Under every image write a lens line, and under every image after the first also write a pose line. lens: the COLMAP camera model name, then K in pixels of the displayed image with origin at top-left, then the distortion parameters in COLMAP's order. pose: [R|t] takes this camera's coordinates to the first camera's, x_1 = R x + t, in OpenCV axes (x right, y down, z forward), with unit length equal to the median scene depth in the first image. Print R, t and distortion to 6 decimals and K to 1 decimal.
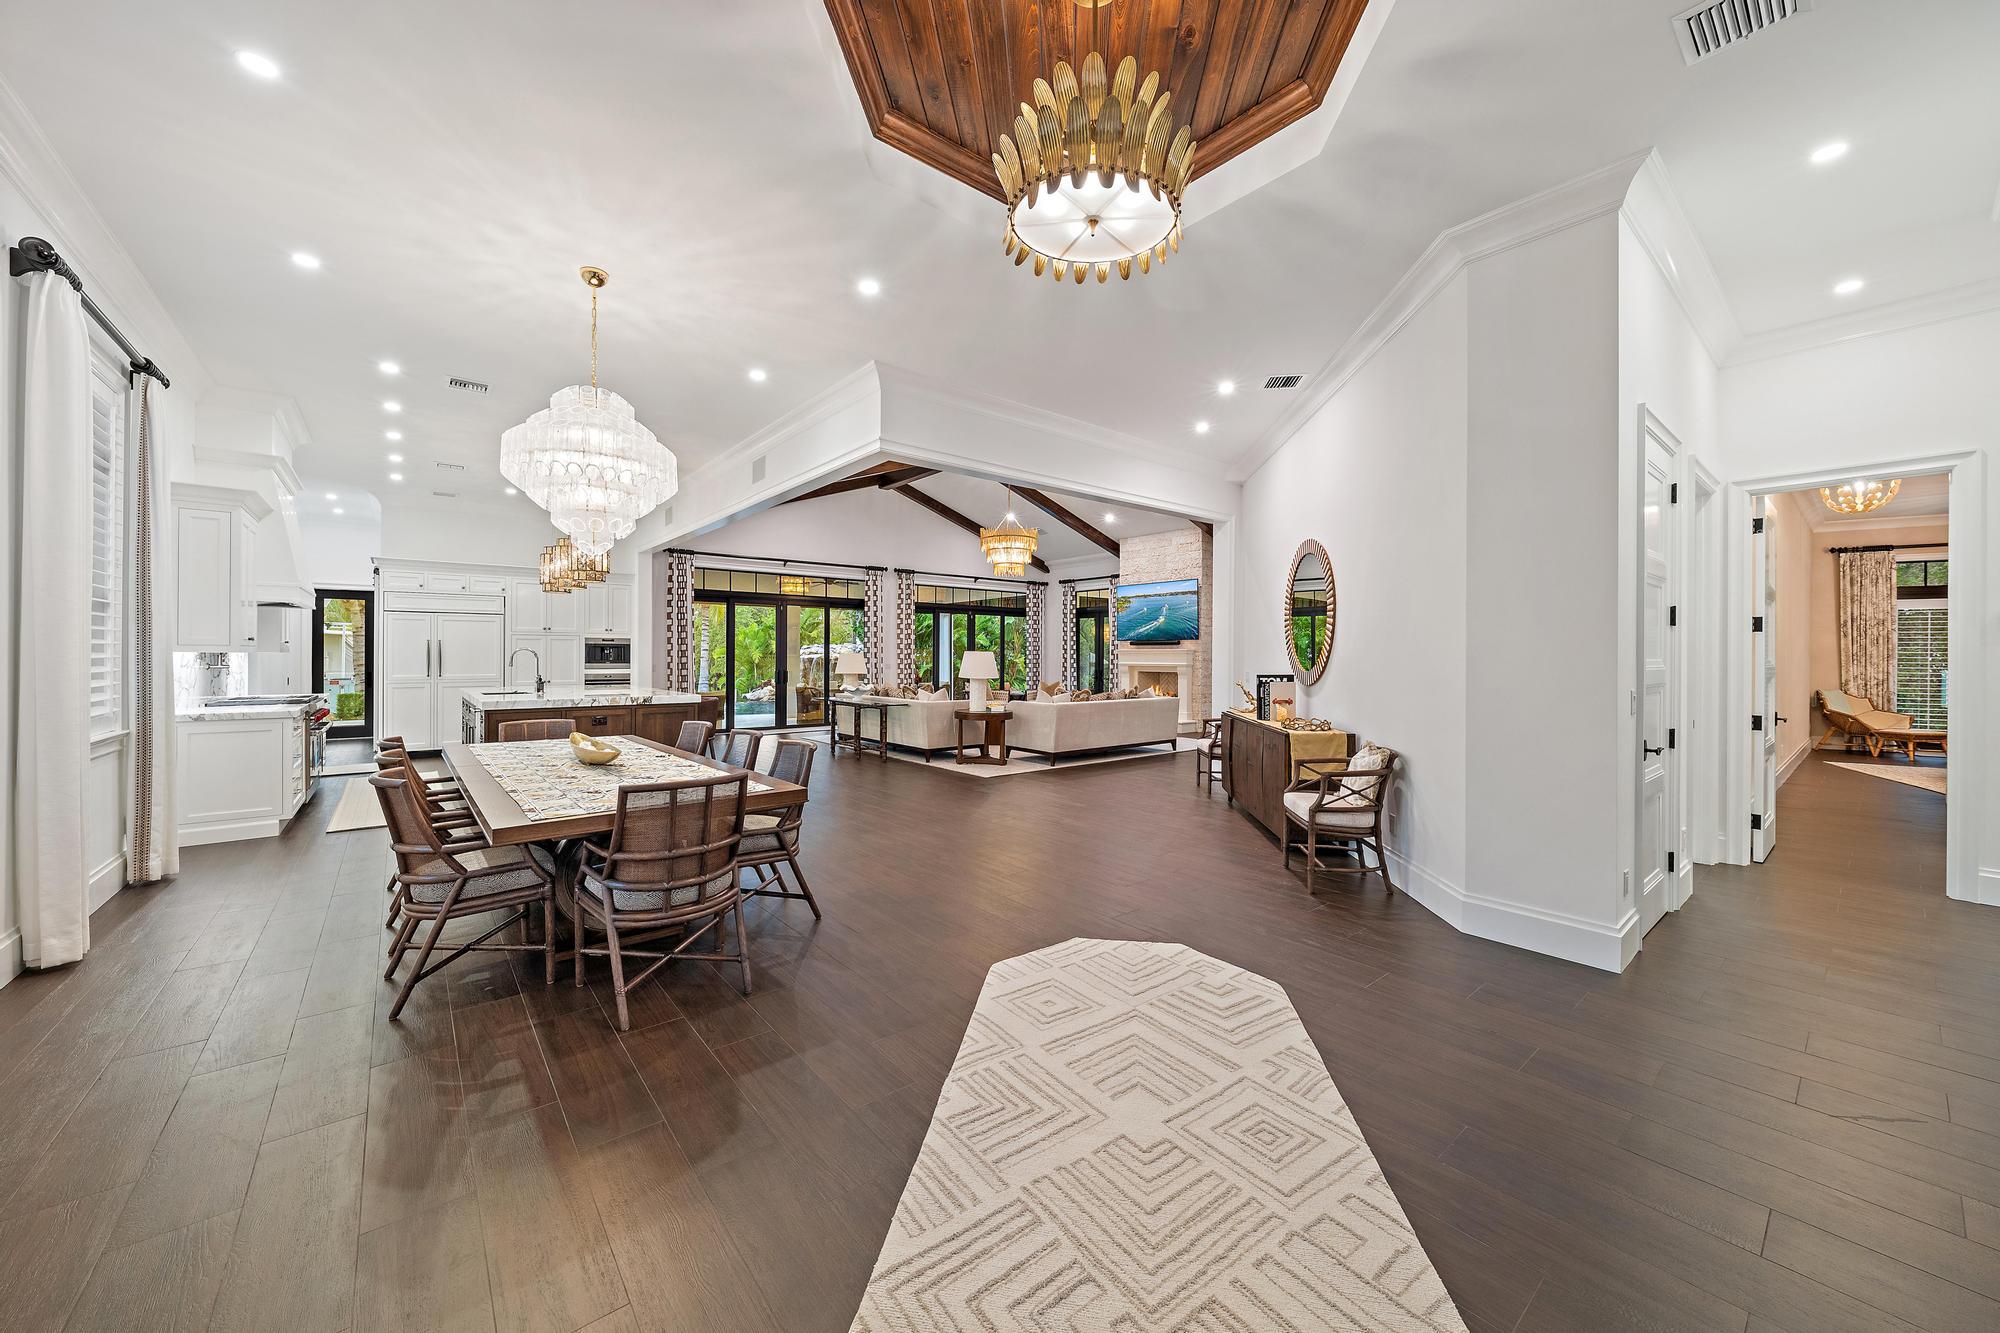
lens RADIAL K [[725.0, 0, 1000.0], [0, 725.0, 666.5], [0, 0, 1]] dist [0.000362, 0.000018]
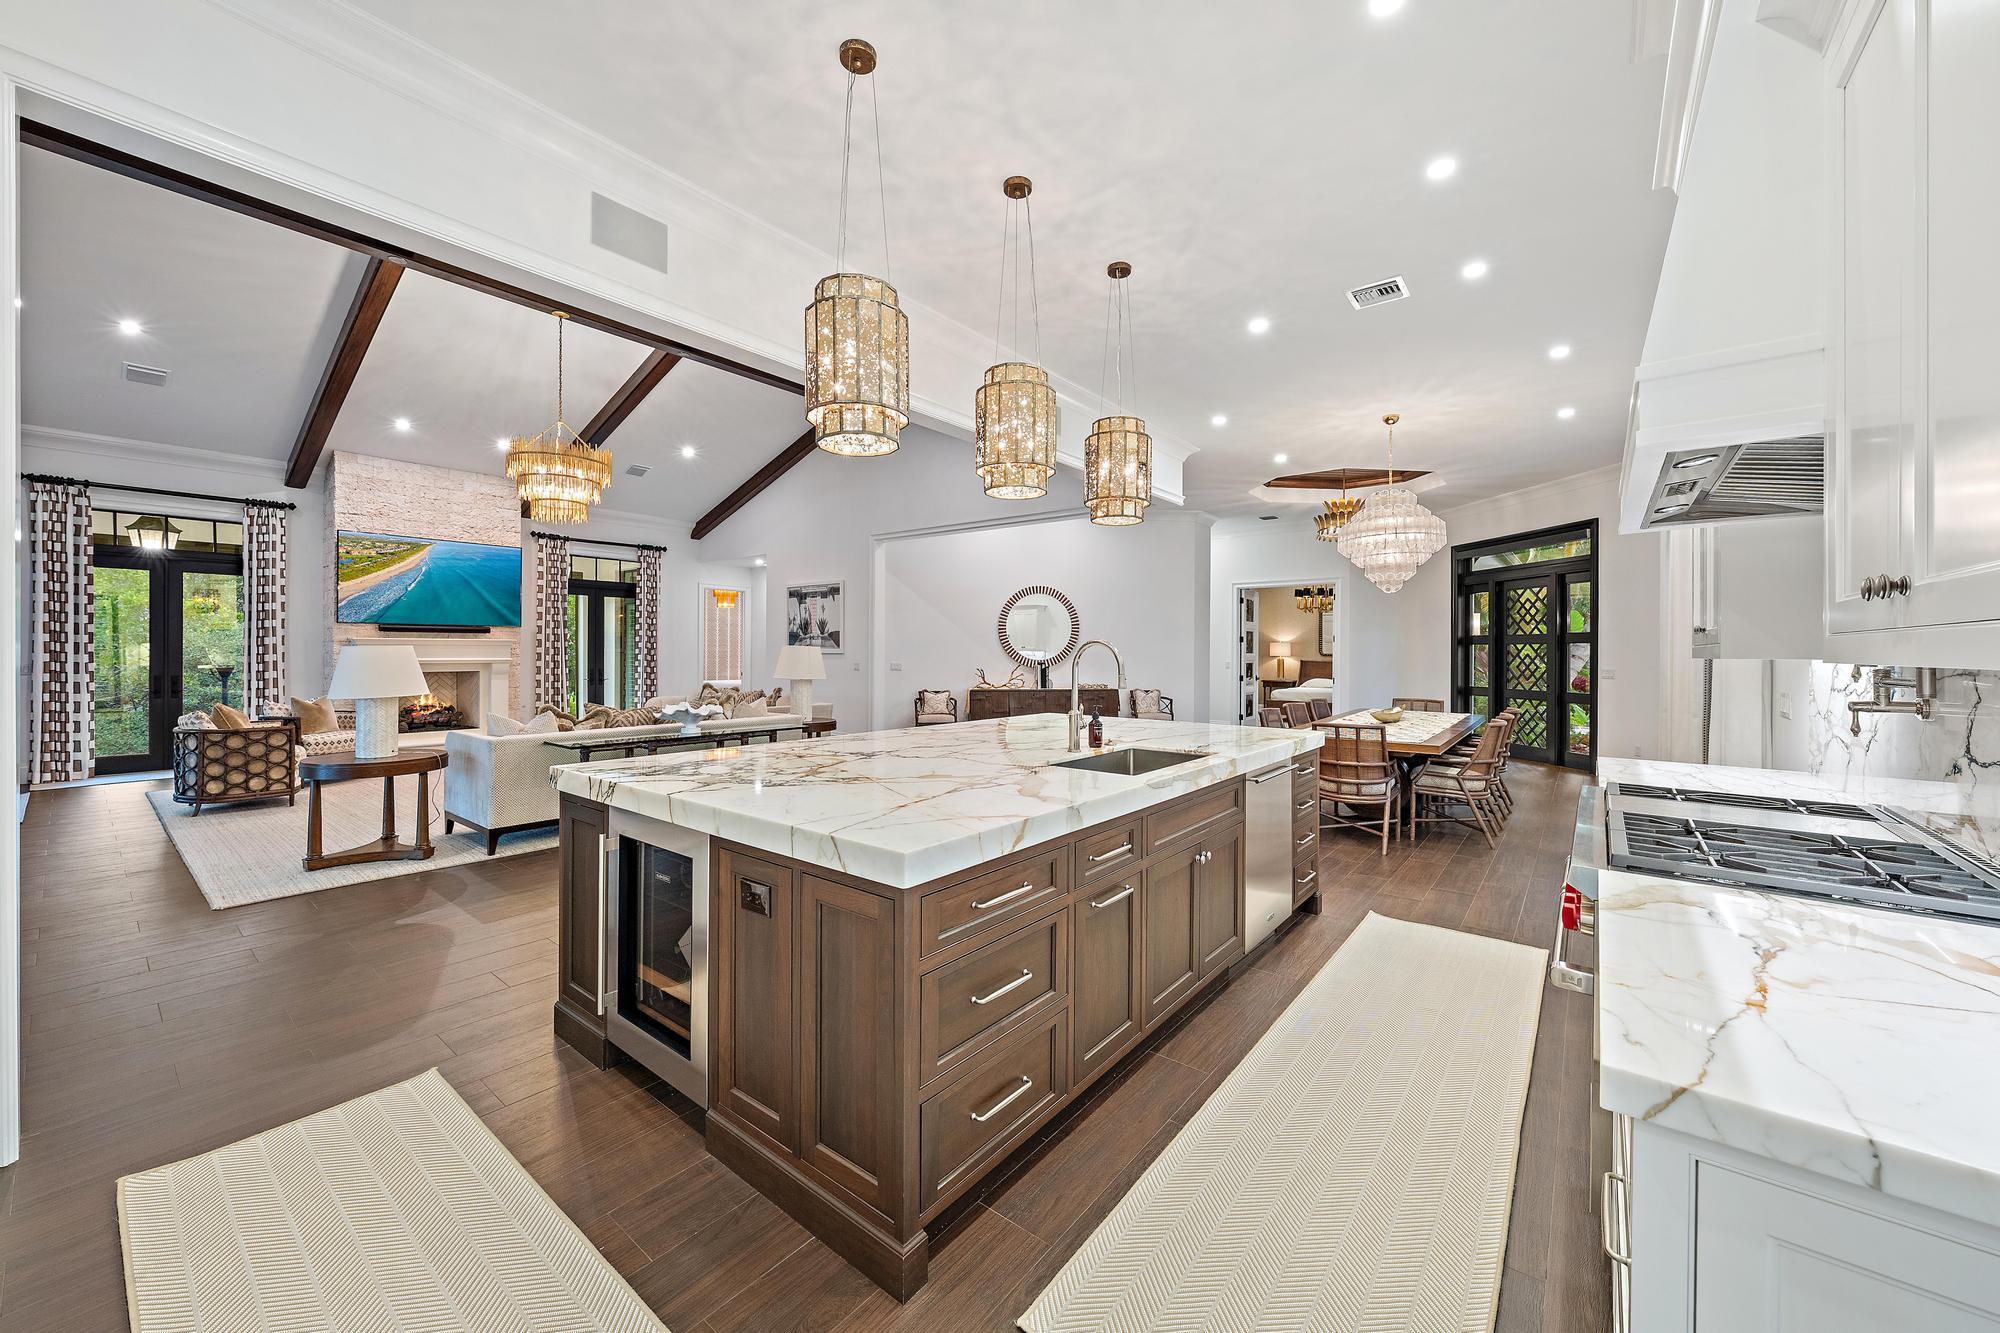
lens RADIAL K [[746.1, 0, 1005.0], [0, 746.1, 659.7], [0, 0, 1]] dist [-0.000051, -0.000030]
pose [[-0.211504, -0.017686, 0.977217, -0.542858], [0.008656, 0.999763, 0.019968, -0.012400], [-0.977339, 0.012682, -0.211301, 0.594813]]
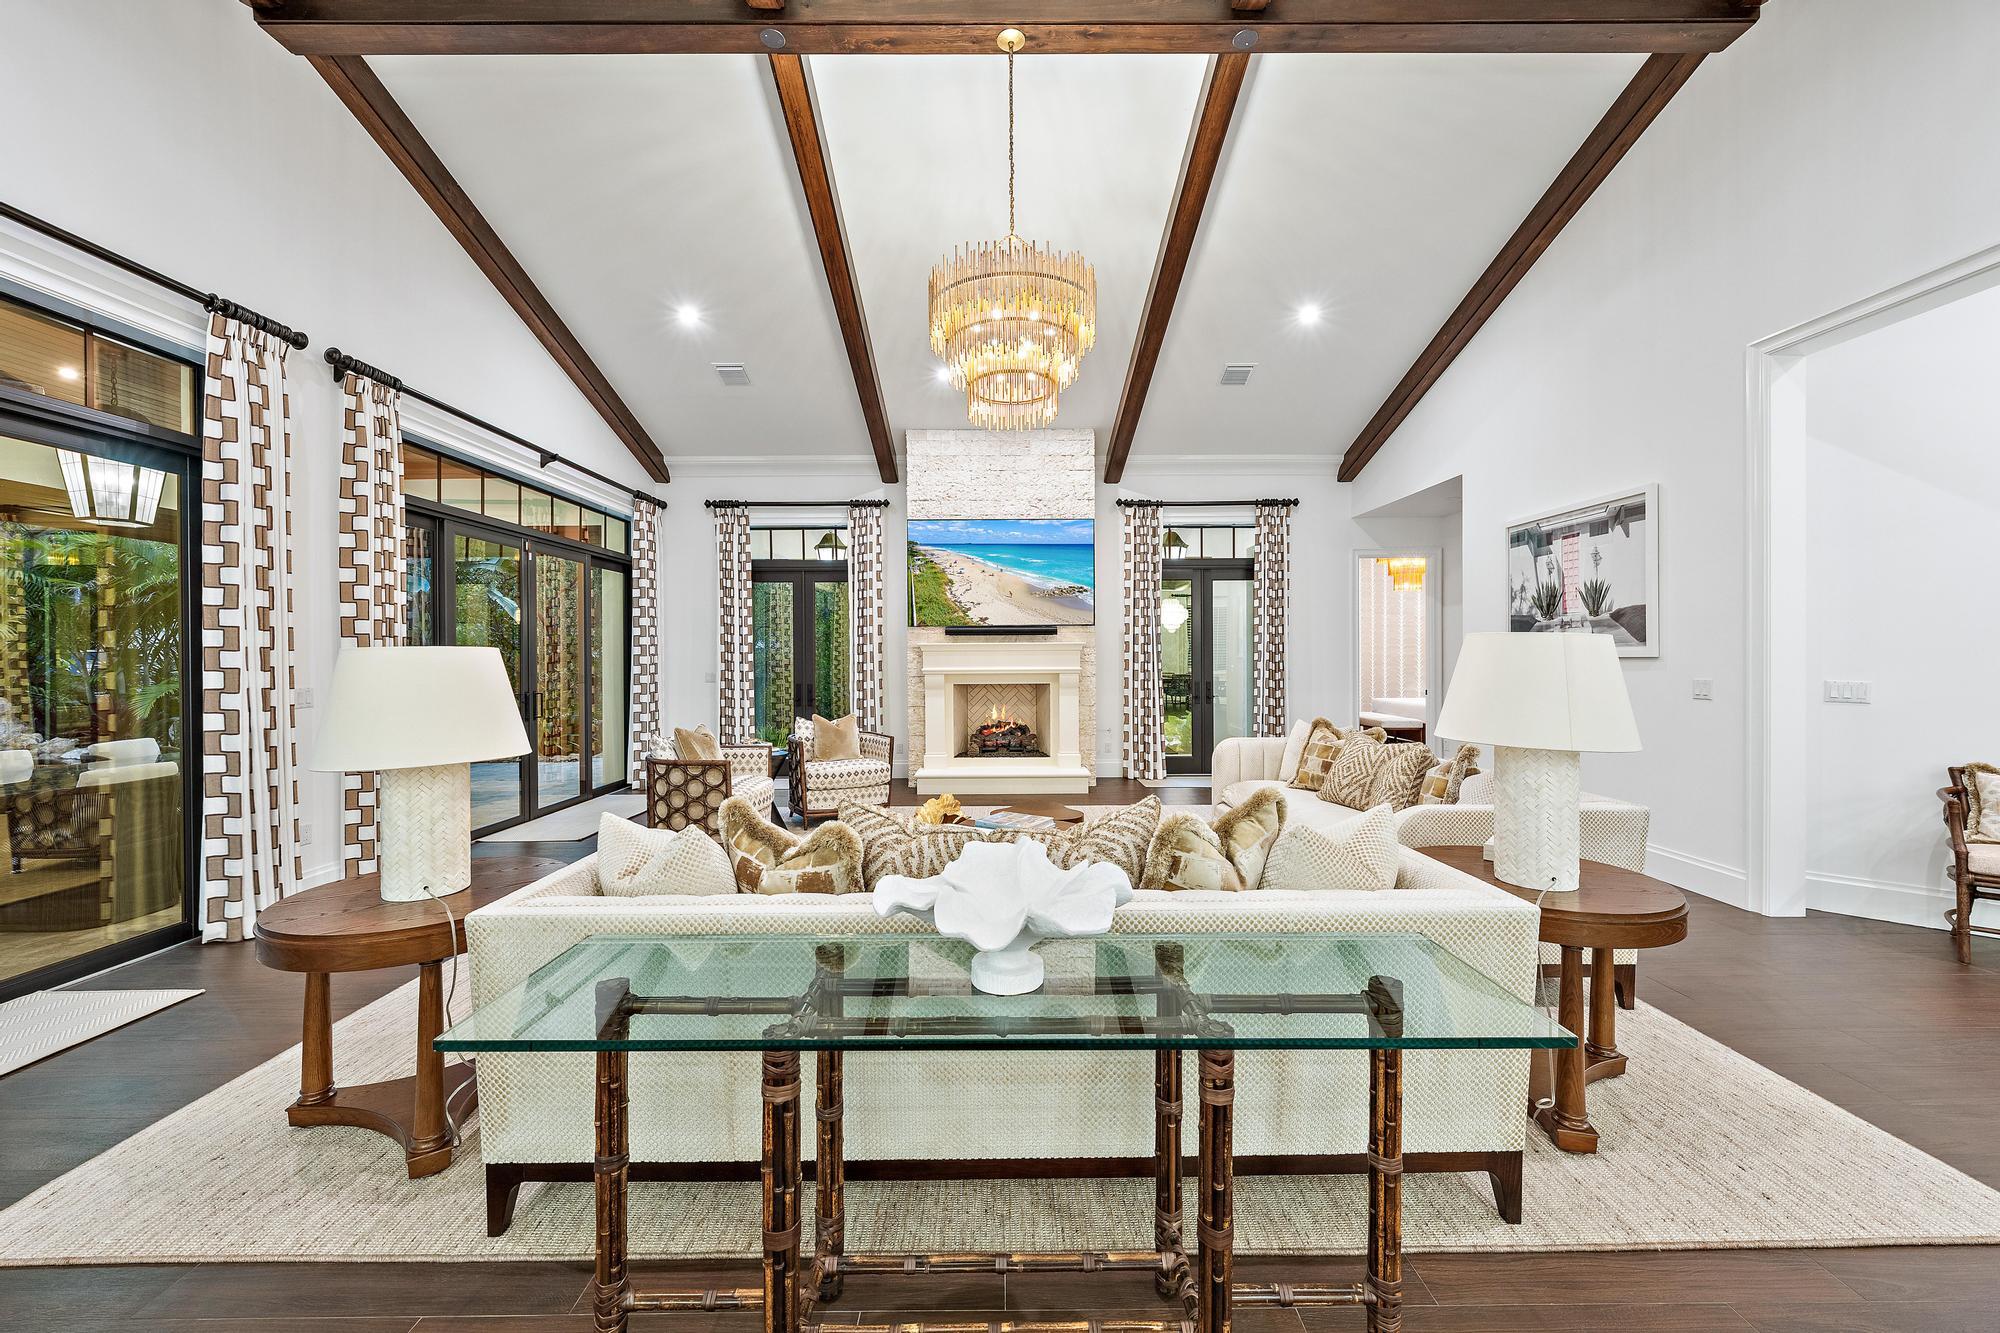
lens RADIAL K [[746.1, 0, 1005.0], [0, 746.1, 659.7], [0, 0, 1]] dist [-0.000051, -0.000030]
pose [[0.627729, -0.011249, 0.778351, -0.205604], [0.020684, 0.999784, -0.002232, -0.009017], [-0.778157, 0.017501, 0.627826, 0.611423]]
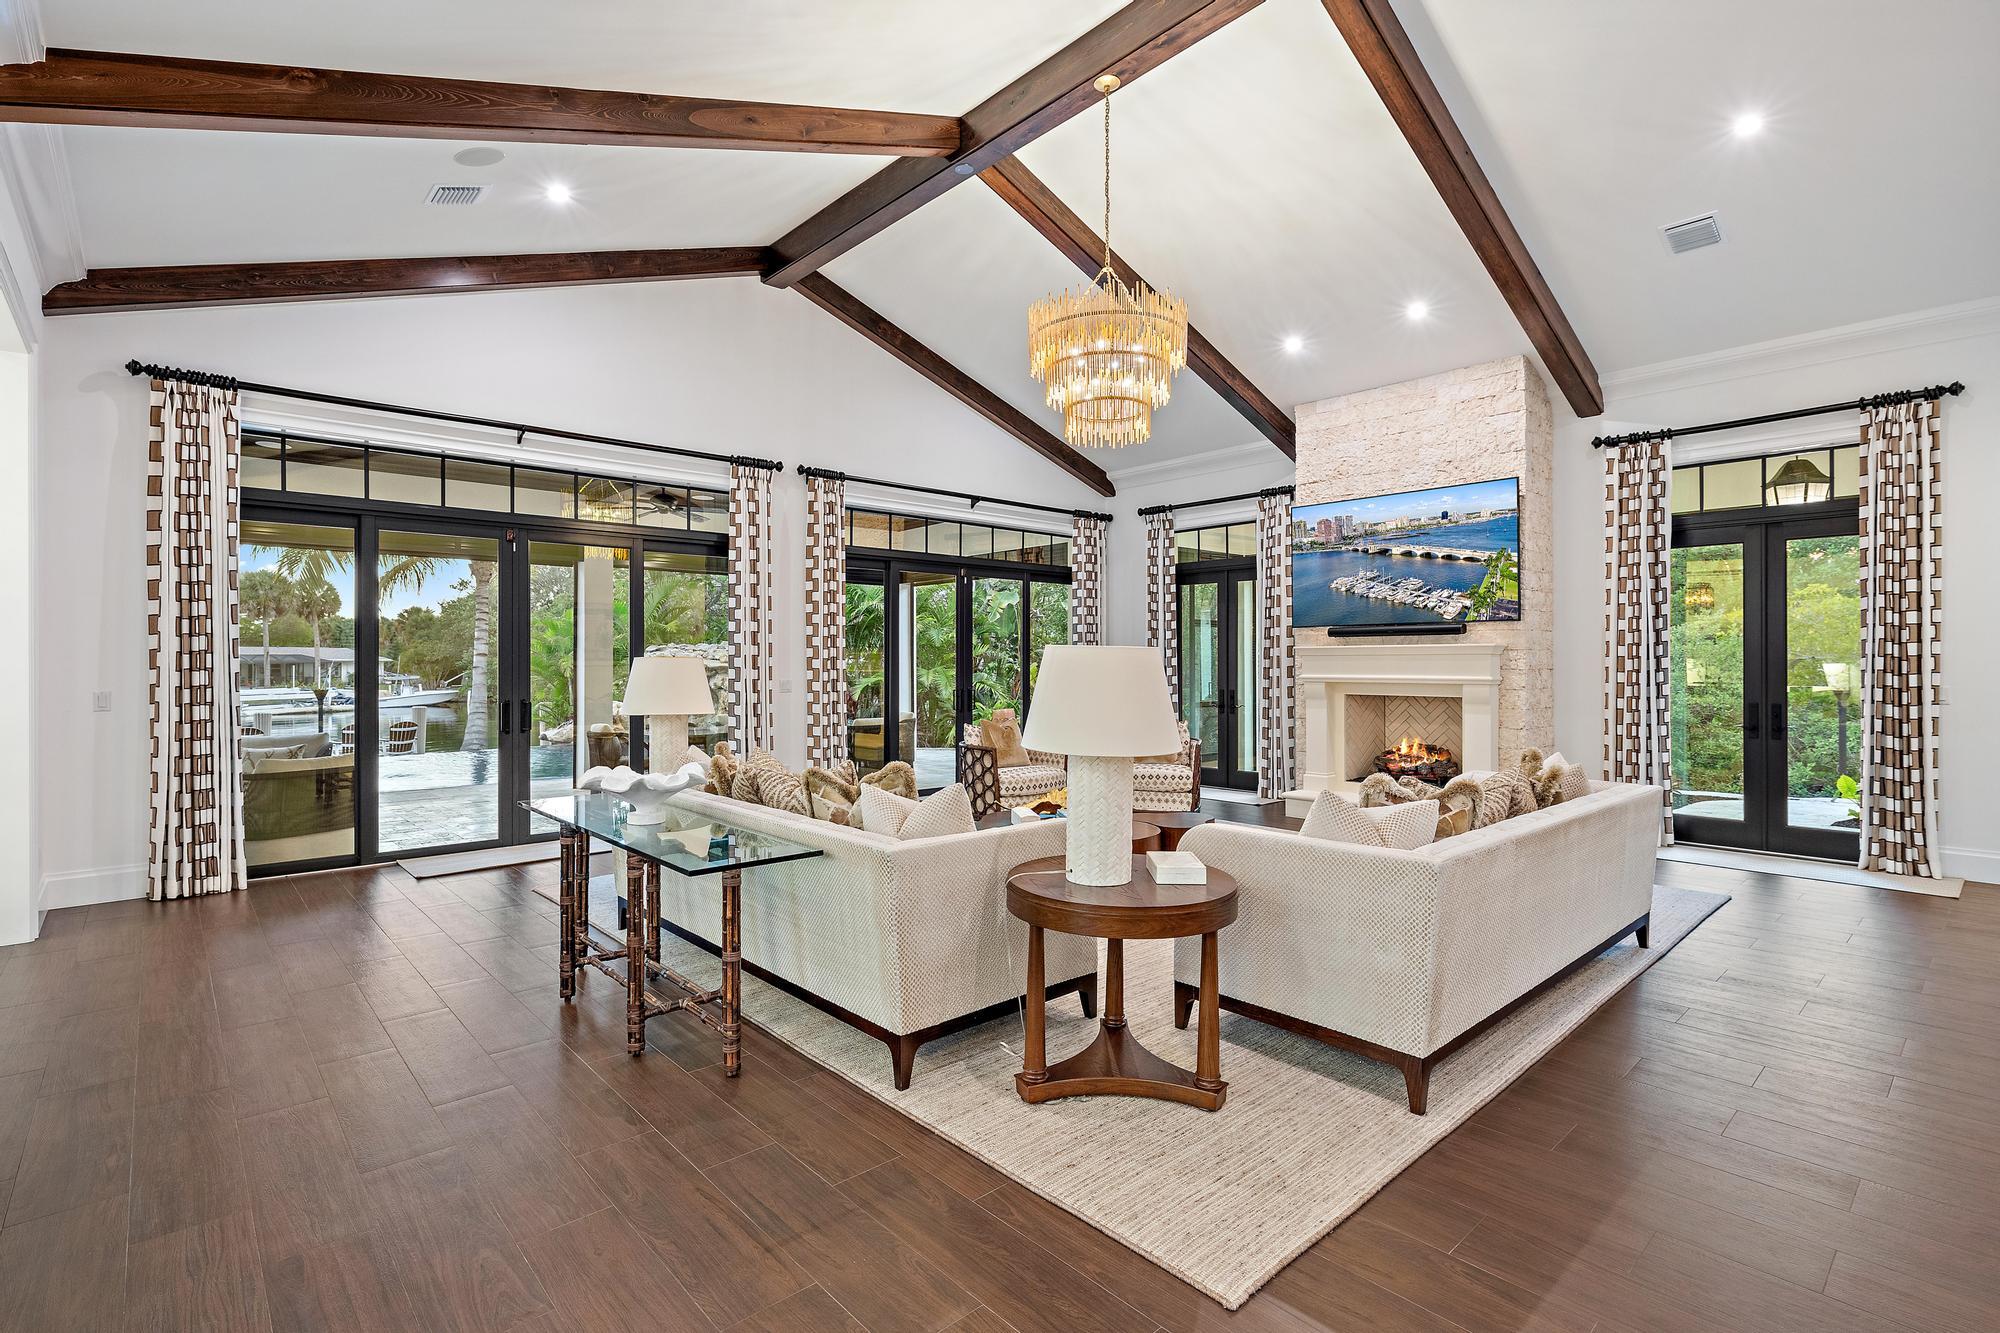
lens RADIAL K [[932.3, 0, 1006.6], [0, 932.3, 660.7], [0, 0, 1]] dist [0.001259, -0.000107]
pose [[0.998537, -0.005845, 0.053751, -0.049438], [0.006702, 0.999853, -0.015775, -0.006317], [-0.053651, 0.016112, 0.998430, 0.421386]]
